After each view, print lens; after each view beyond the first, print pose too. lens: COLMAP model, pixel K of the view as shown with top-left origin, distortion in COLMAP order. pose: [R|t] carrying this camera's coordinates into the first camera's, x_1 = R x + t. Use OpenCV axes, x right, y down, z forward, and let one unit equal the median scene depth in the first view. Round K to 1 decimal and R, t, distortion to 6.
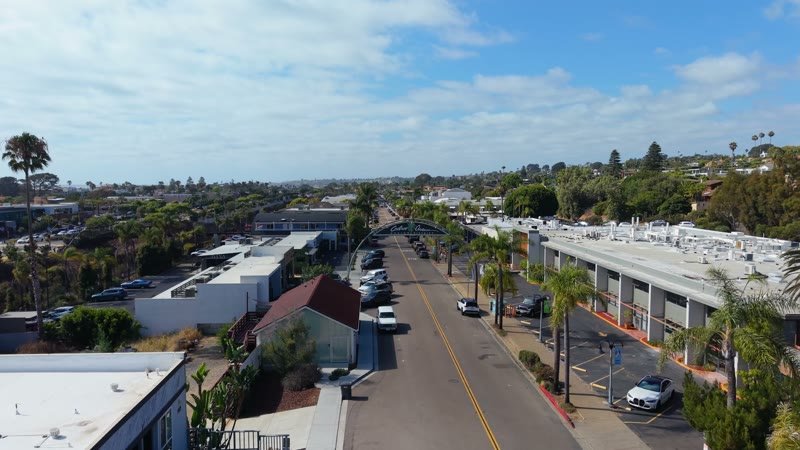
lens RADIAL K [[573.5, 0, 400.3], [0, 573.5, 227.0], [0, 0, 1]] dist [0.103573, -0.000379]
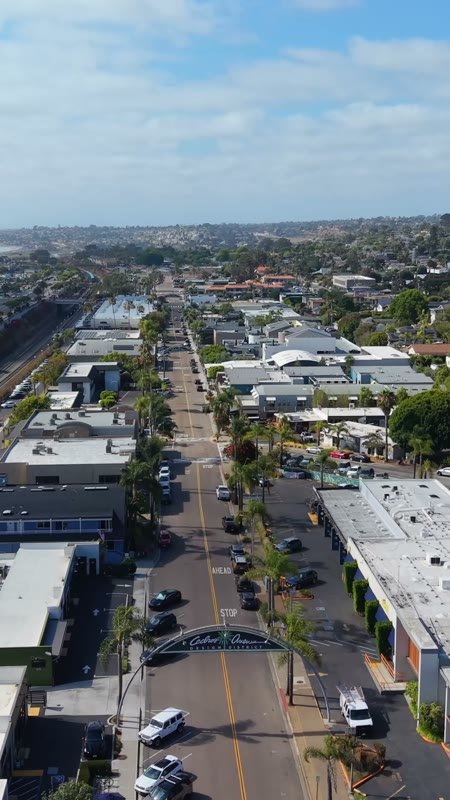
lens RADIAL K [[1015.2, 0, 225.1], [0, 1015.2, 400.8], [0, 0, 1]] dist [0.176786, -0.557026]
pose [[0.999924, 0.004302, 0.011556, 0.005412], [-0.005535, 0.994042, 0.108855, -0.312363], [-0.011019, -0.108910, 0.993991, -0.021998]]
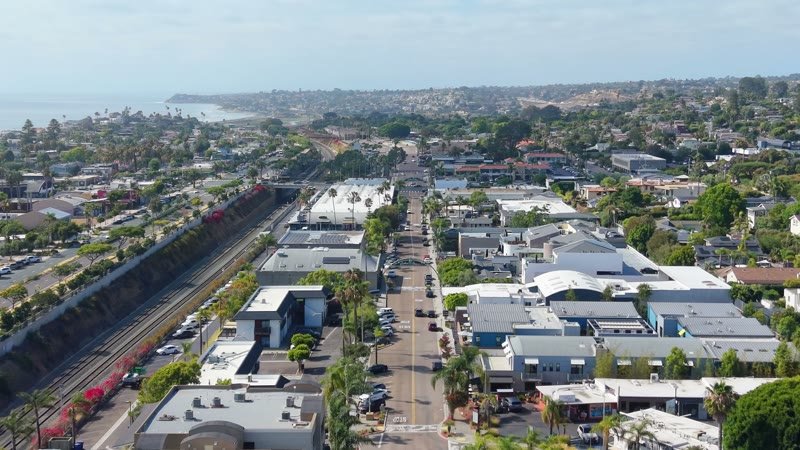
lens RADIAL K [[1100.1, 0, 399.4], [0, 1100.1, 225.1], [0, 0, 1]] dist [0.208488, -0.769126]
pose [[0.997622, 0.016555, -0.066899, 0.042560], [-0.012208, 0.997819, 0.064866, -0.380942], [0.067827, -0.063895, 0.995649, 0.557544]]
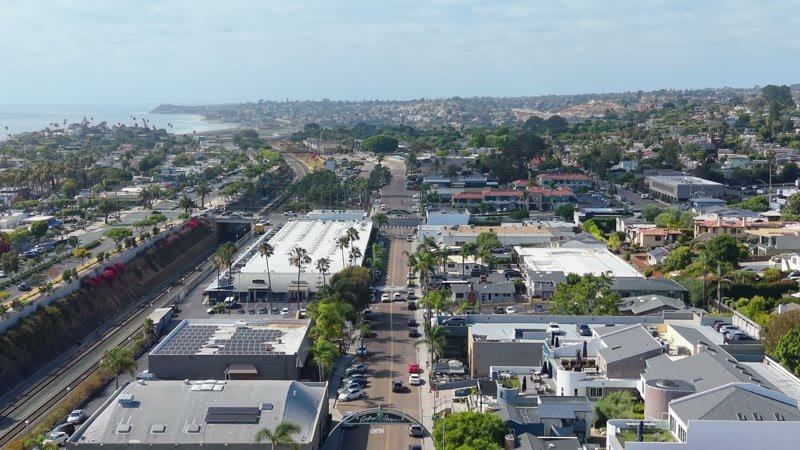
lens RADIAL K [[1015.2, 0, 398.4], [0, 1015.2, 223.5], [0, 0, 1]] dist [0.176786, -0.557026]
pose [[0.997943, 0.016554, -0.061927, -0.007416], [-0.012771, 0.998056, 0.061005, -0.430041], [0.062816, -0.060089, 0.996215, 1.868313]]
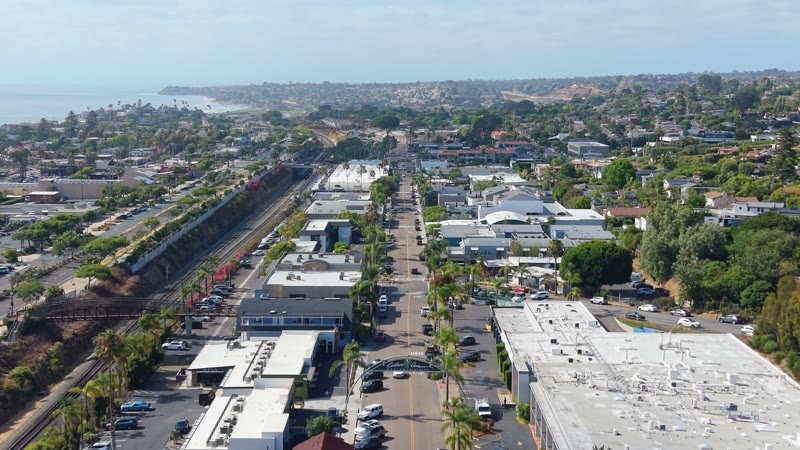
lens RADIAL K [[1201.4, 0, 399.2], [0, 1201.4, 226.3], [0, 0, 1]] dist [0.190193, -0.044759]
pose [[0.998399, 0.019021, -0.053270, 0.100759], [-0.015588, 0.997819, 0.064137, -0.336599], [0.054373, -0.063204, 0.996518, -1.002119]]
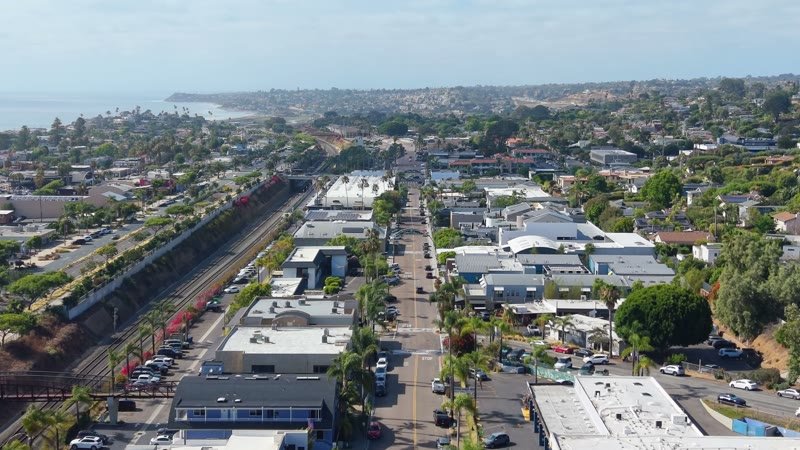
lens RADIAL K [[1153.2, 0, 398.7], [0, 1153.2, 223.8], [0, 0, 1]] dist [0.162987, -0.119322]
pose [[0.997893, 0.017325, -0.062528, 0.070566], [-0.013549, 0.998087, 0.060318, -0.356158], [0.063453, -0.059343, 0.996219, -0.242388]]
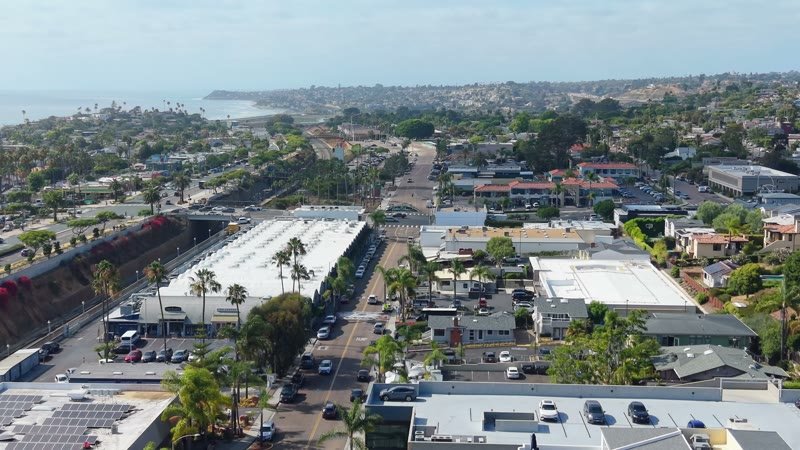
lens RADIAL K [[977.2, 0, 416.4], [0, 977.2, 223.1], [0, 0, 1]] dist [0.163809, -0.516903]
pose [[0.993481, 0.022319, -0.111788, 0.112800], [-0.013677, 0.996900, 0.077487, -0.432831], [0.113171, -0.075453, 0.990706, 2.479548]]
